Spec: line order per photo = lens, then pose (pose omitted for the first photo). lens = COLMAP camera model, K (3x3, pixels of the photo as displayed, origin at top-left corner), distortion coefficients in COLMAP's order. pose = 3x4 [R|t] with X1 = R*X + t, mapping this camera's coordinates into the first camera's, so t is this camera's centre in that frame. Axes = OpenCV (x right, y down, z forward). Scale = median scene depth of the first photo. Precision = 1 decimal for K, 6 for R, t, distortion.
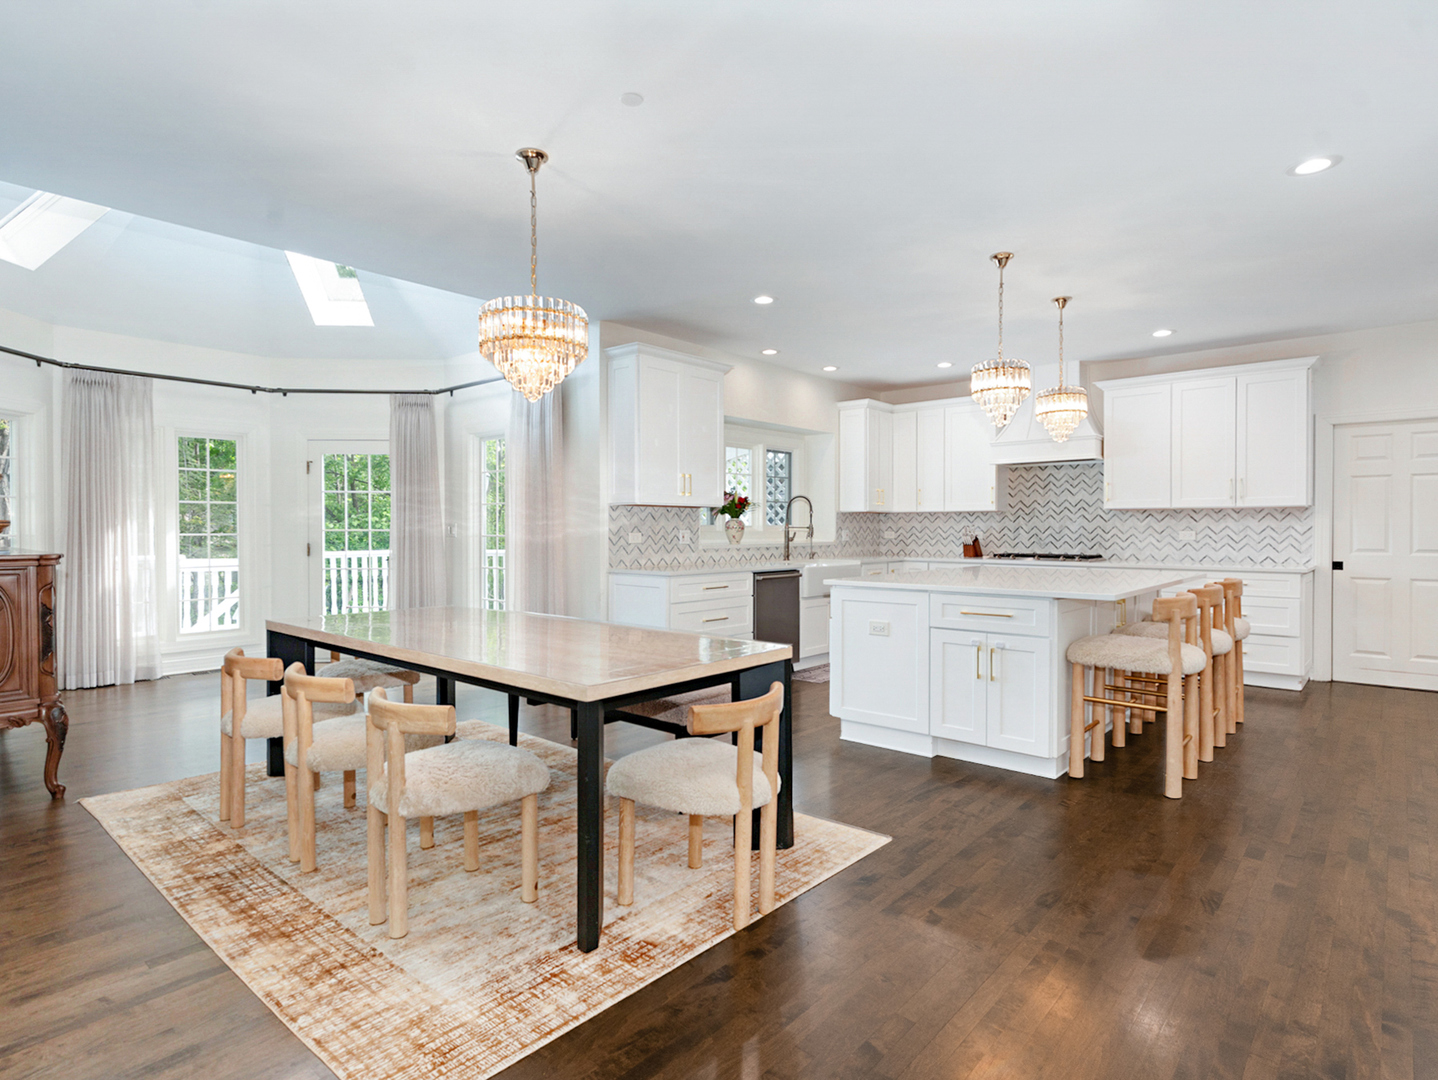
lens RADIAL K [[807.6, 0, 719.0], [0, 807.6, 540.0], [0, 0, 1]] dist [0.014262, 0.002659]
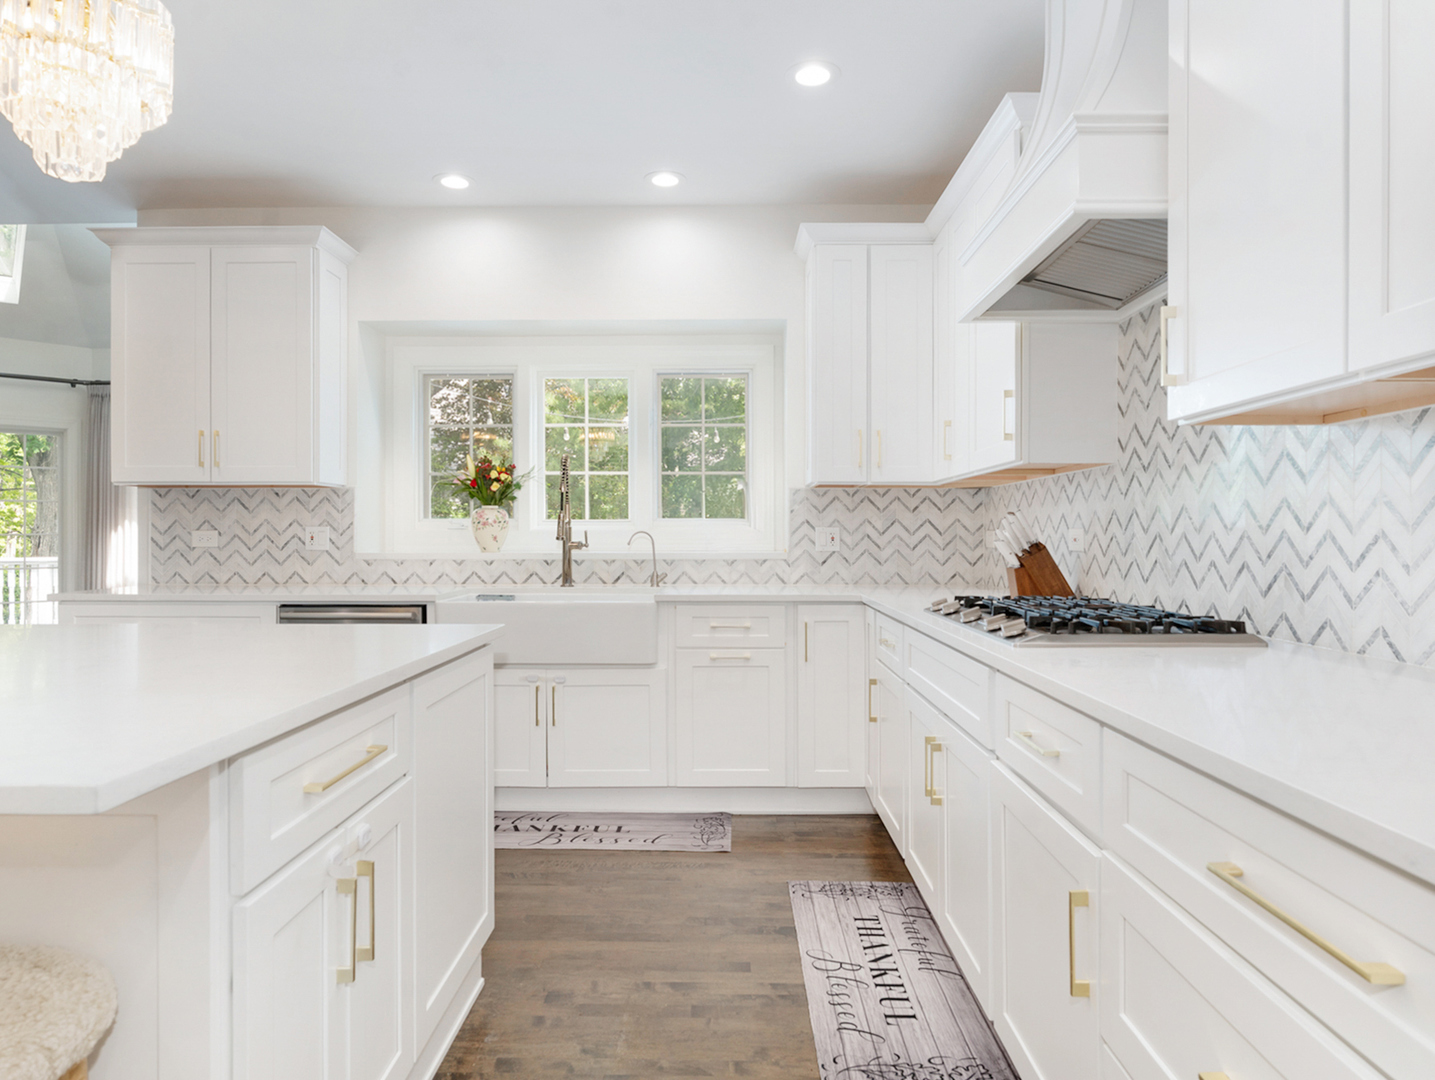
lens RADIAL K [[897.4, 0, 724.7], [0, 897.4, 539.0], [0, 0, 1]] dist [-0.003523, -0.000046]
pose [[0.637331, 0.001849, -0.770588, 0.589815], [-0.012415, 0.999892, -0.007869, -0.001497], [0.770490, 0.014582, 0.637285, 0.737045]]
